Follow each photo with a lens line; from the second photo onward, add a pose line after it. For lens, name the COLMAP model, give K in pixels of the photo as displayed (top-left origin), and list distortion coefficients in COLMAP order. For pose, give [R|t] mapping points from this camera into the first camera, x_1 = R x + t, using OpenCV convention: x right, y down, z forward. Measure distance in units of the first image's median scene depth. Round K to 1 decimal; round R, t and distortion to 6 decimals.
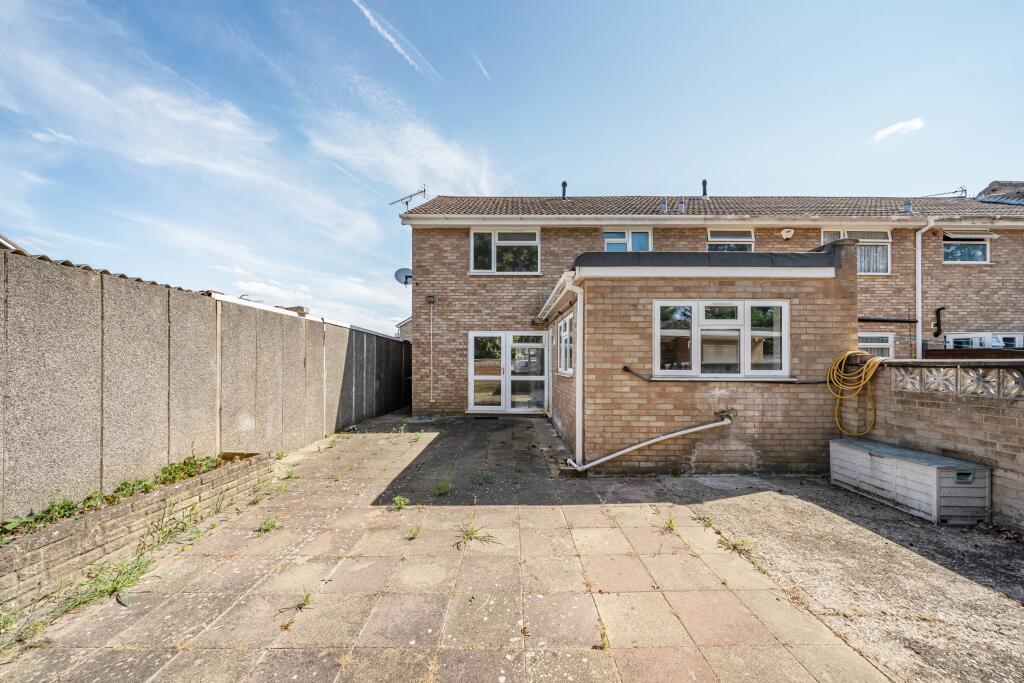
lens RADIAL K [[359.7, 0, 507.1], [0, 359.7, 361.0], [0, 0, 1]] dist [-0.004803, -0.000024]
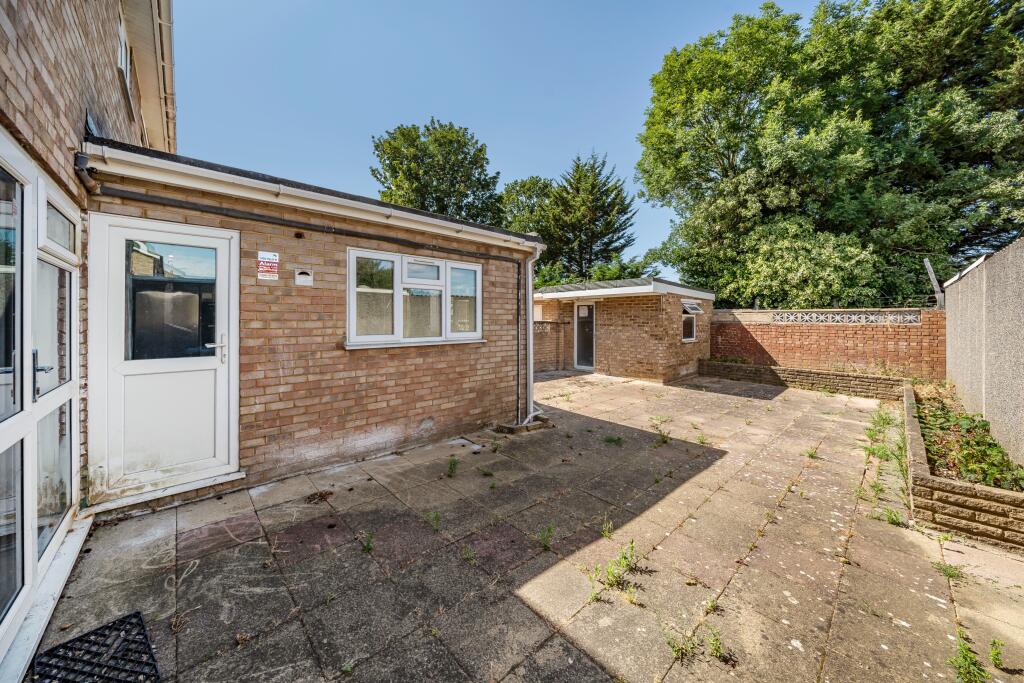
lens RADIAL K [[354.5, 0, 512.7], [0, 354.5, 318.6], [0, 0, 1]] dist [-0.006077, 0.000012]
pose [[-0.690144, -0.001814, 0.723670, -0.562589], [-0.005589, 0.999980, -0.002823, -0.010132], [-0.723651, -0.005993, -0.690140, 1.777204]]
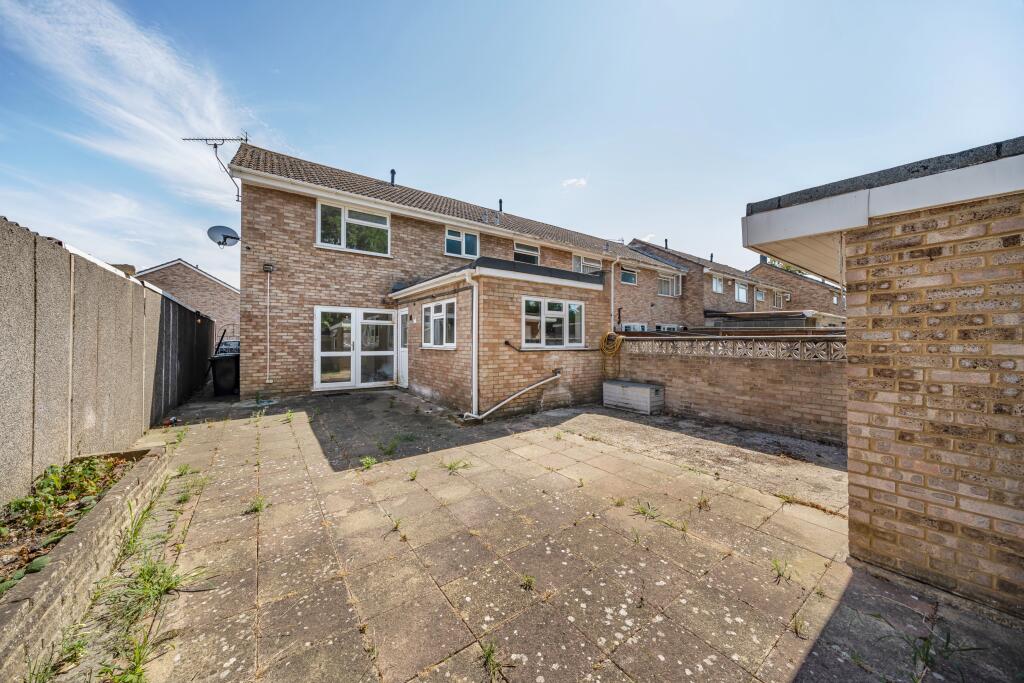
lens RADIAL K [[350.9, 0, 509.6], [0, 350.9, 337.3], [0, 0, 1]] dist [-0.000498, -0.000033]
pose [[0.801769, 0.004041, 0.597620, -0.461263], [-0.003015, 0.999992, -0.002718, 0.003753], [-0.597626, 0.000377, 0.801775, -0.108763]]
